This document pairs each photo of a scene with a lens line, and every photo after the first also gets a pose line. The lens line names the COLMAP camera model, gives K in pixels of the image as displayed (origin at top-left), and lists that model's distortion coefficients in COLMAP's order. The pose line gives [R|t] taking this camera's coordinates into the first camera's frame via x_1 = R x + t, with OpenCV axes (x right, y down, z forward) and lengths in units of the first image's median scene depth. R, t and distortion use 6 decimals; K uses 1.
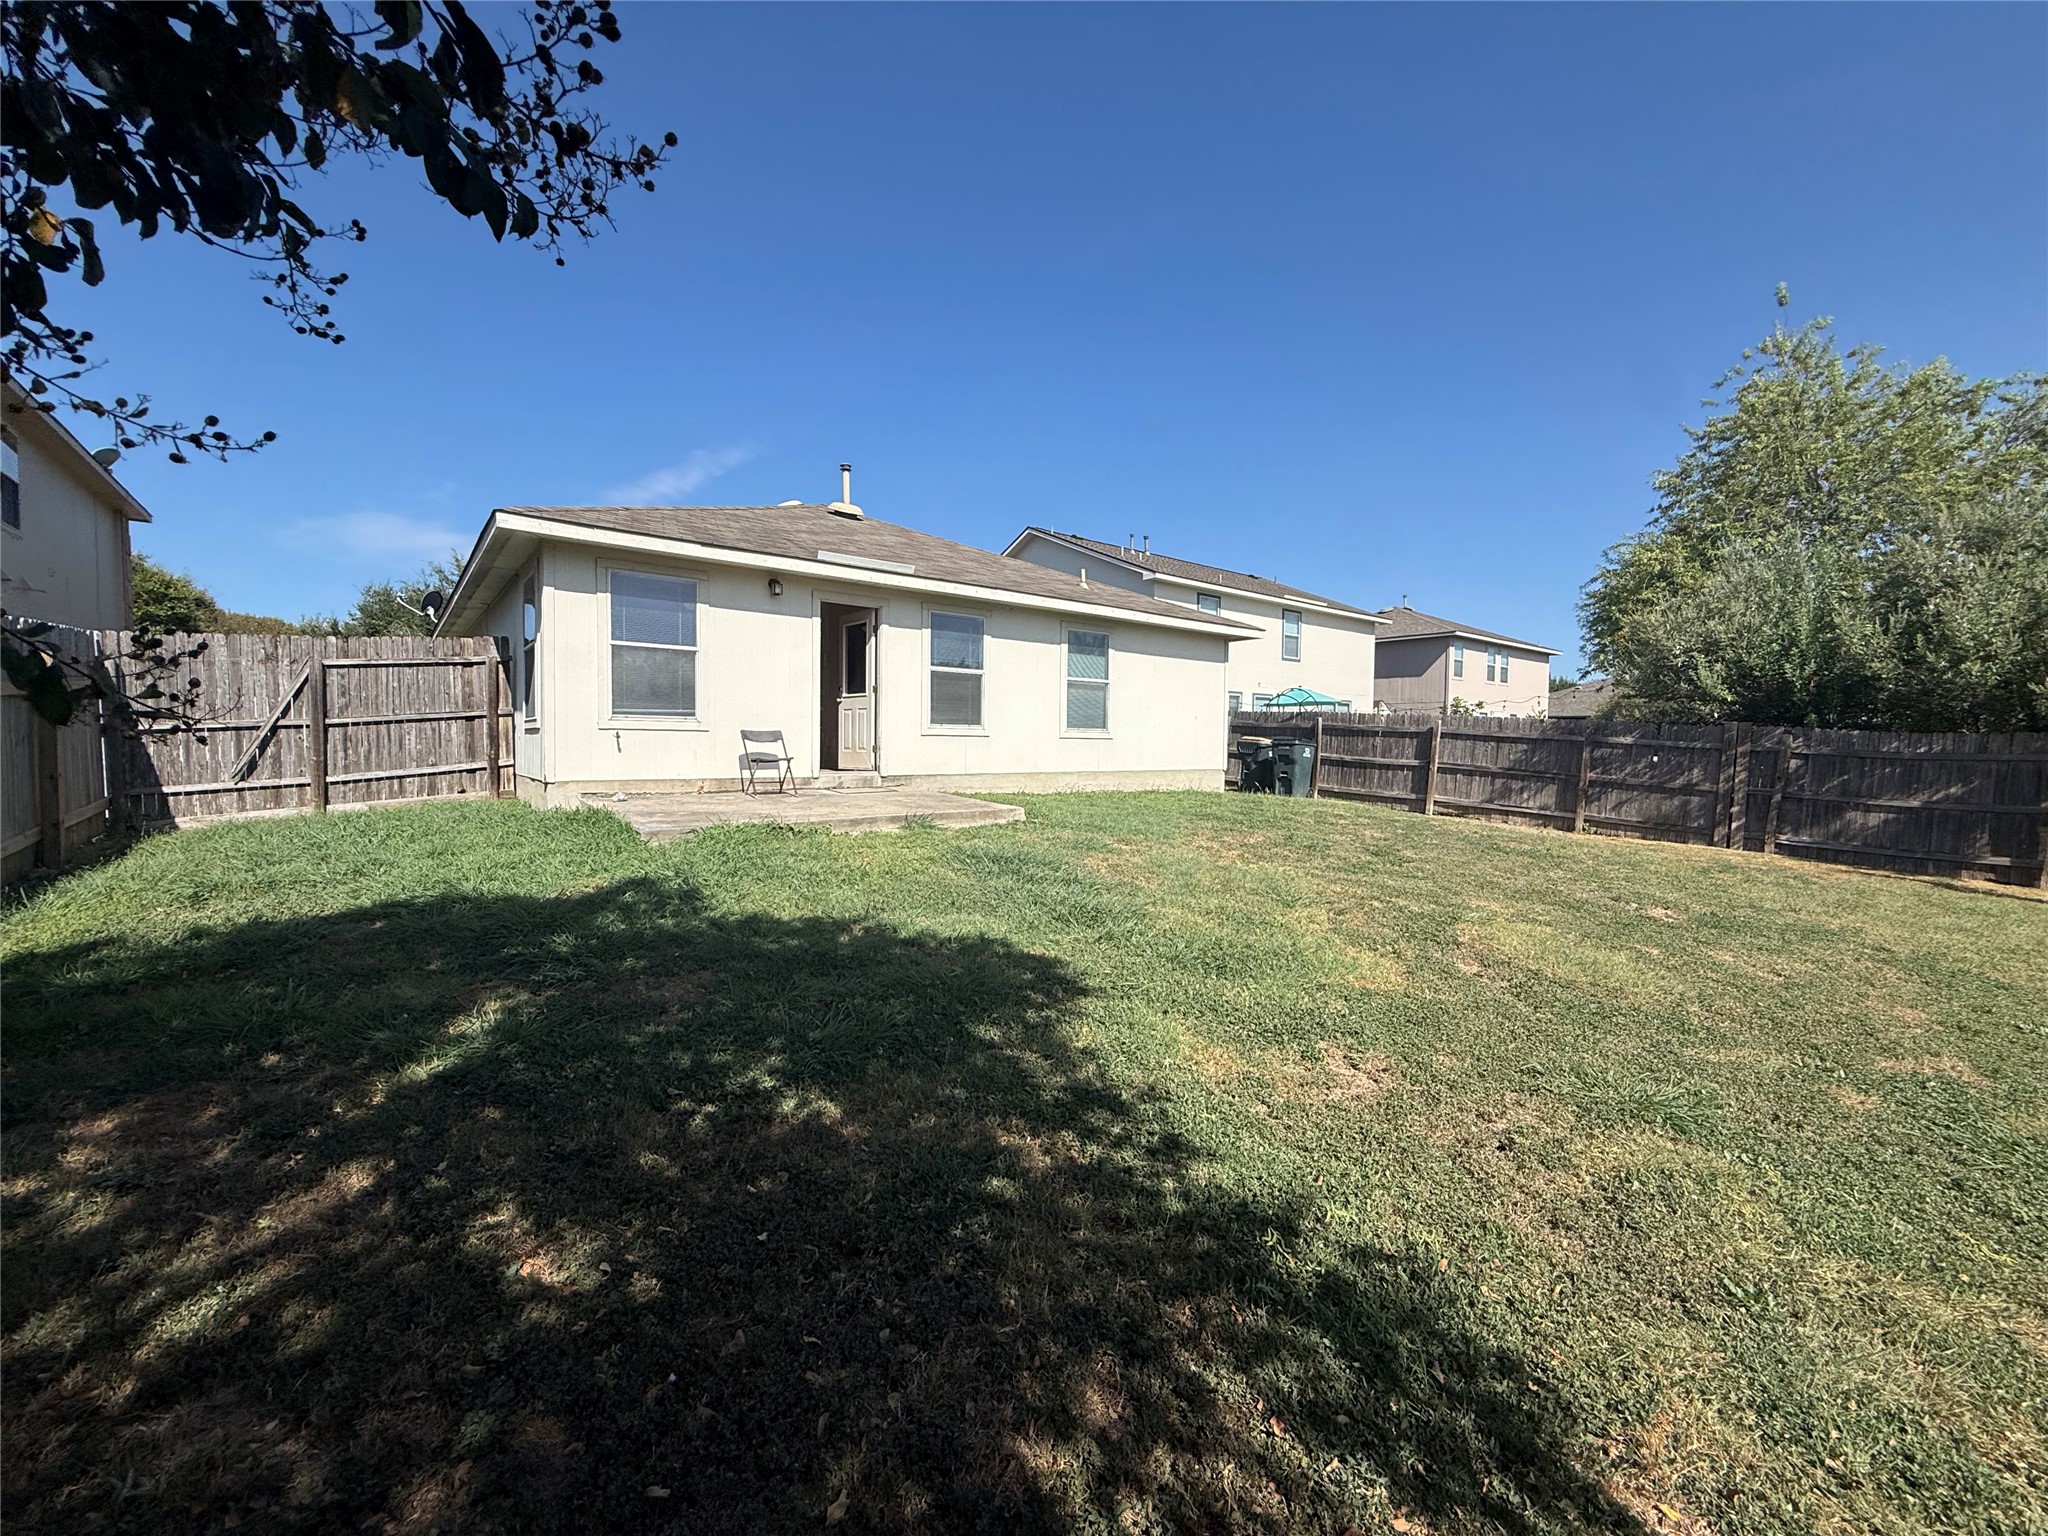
lens RADIAL K [[818.2, 0, 1022.8], [0, 818.2, 767.8], [0, 0, 1]] dist [-0.000867, 0.000636]
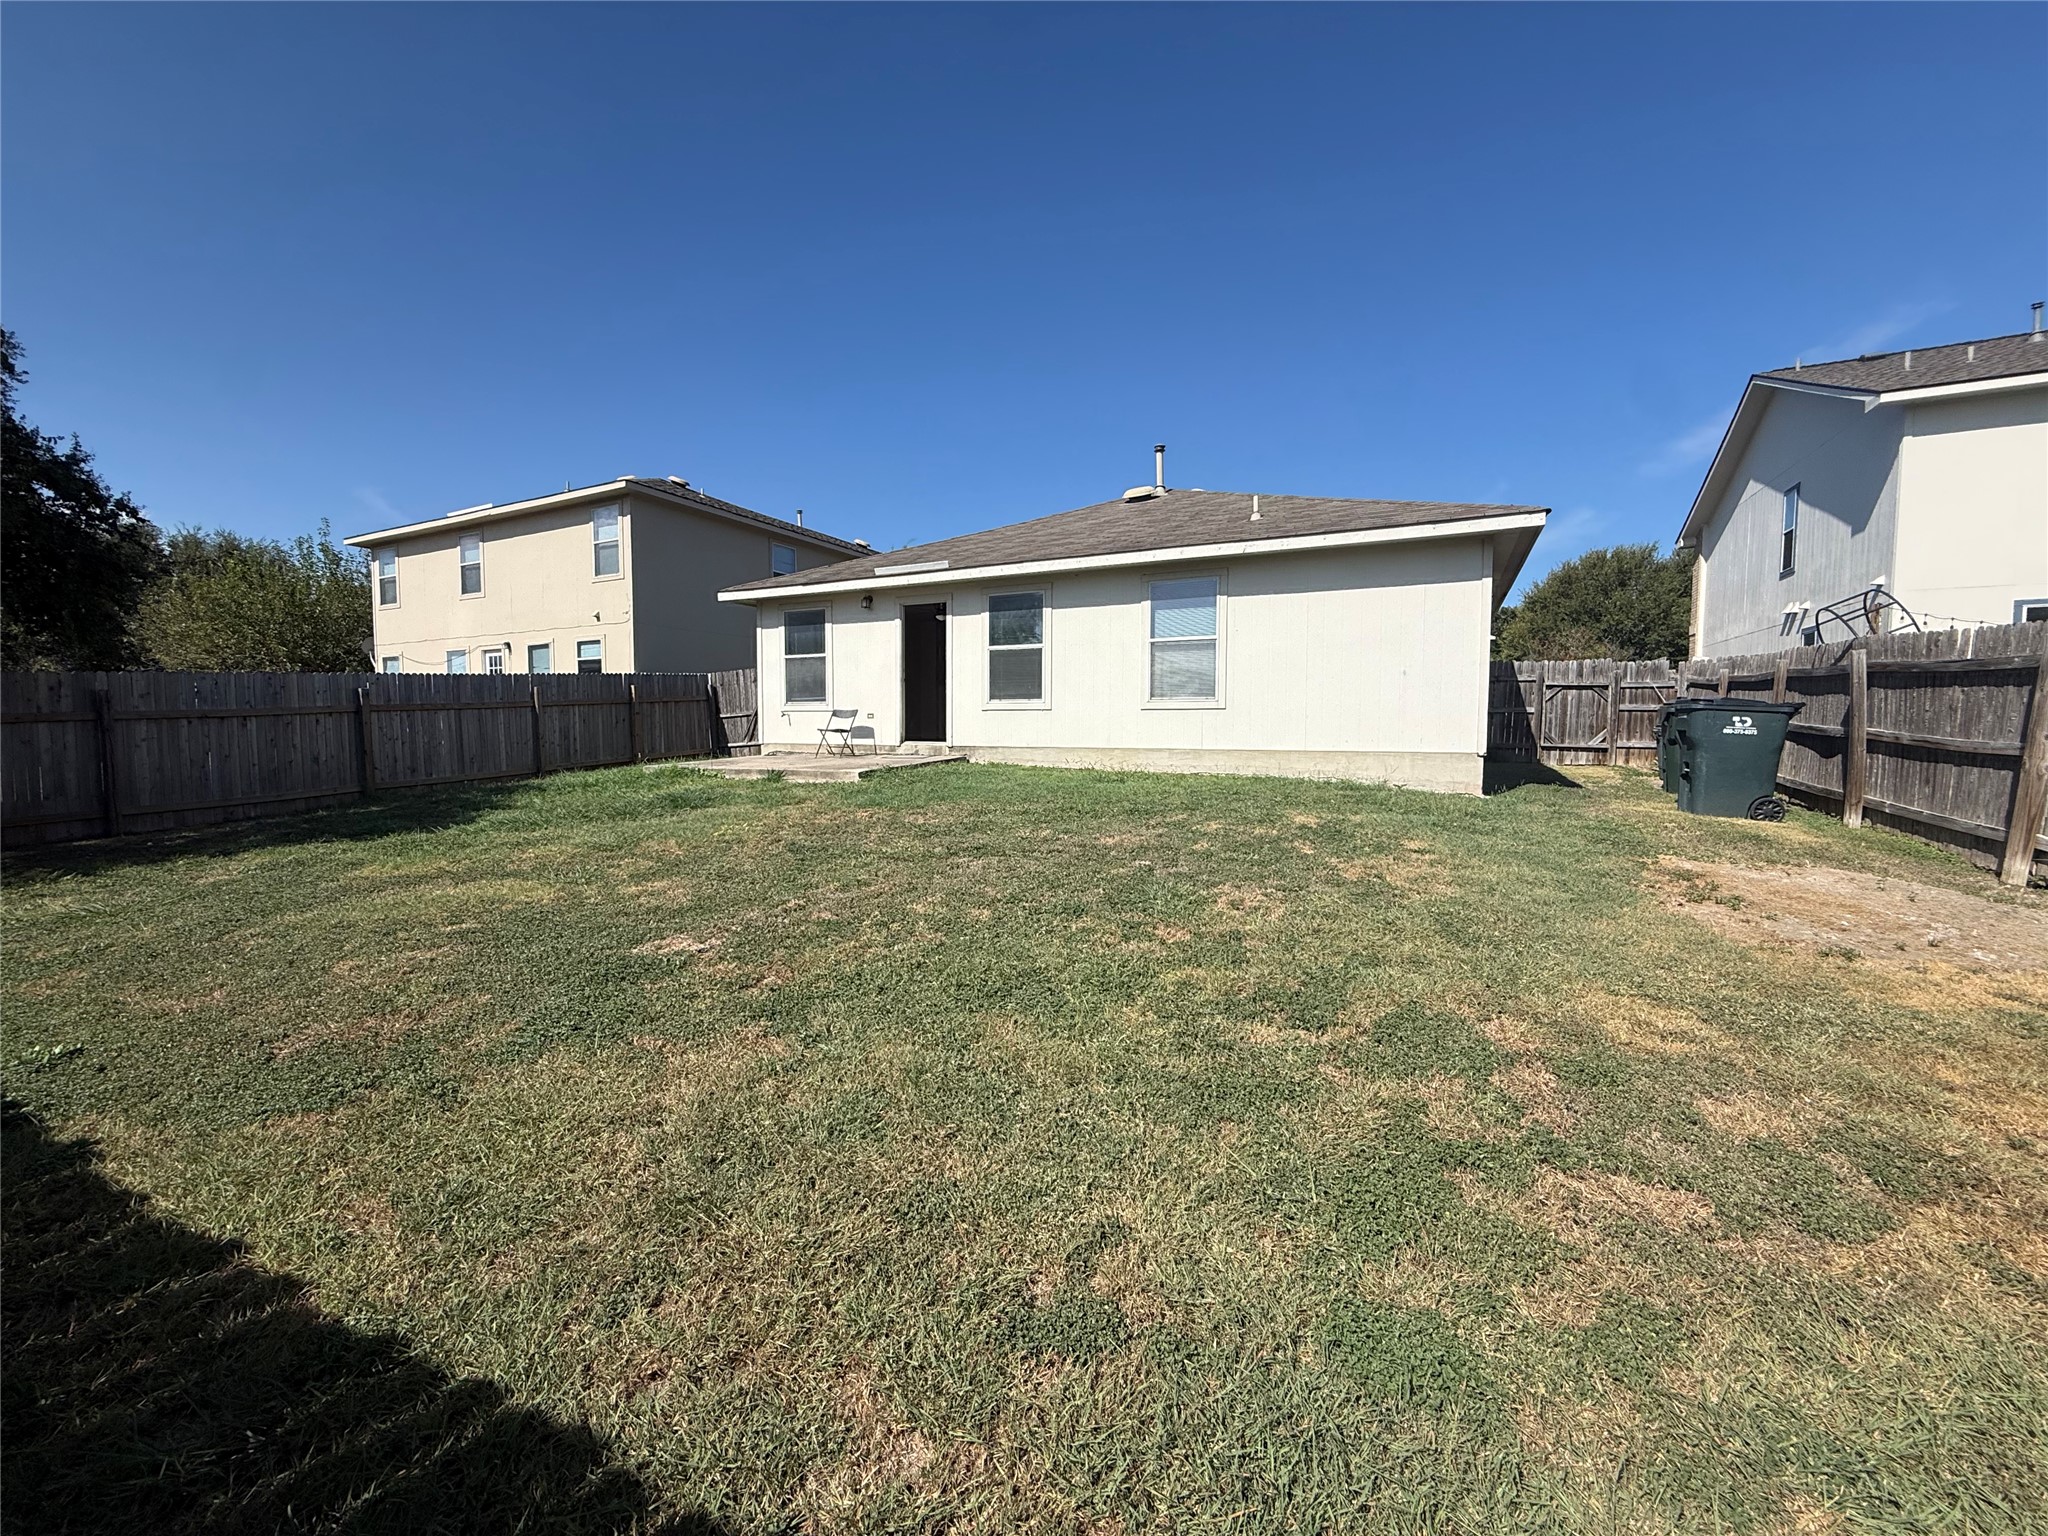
lens RADIAL K [[818.2, 0, 1018.6], [0, 818.2, 770.4], [0, 0, 1]] dist [-0.000867, 0.000636]
pose [[0.414650, 0.037391, -0.909213, 0.870483], [-0.025509, 0.999240, 0.029460, 0.006796], [0.909624, 0.010977, 0.415288, 0.571489]]
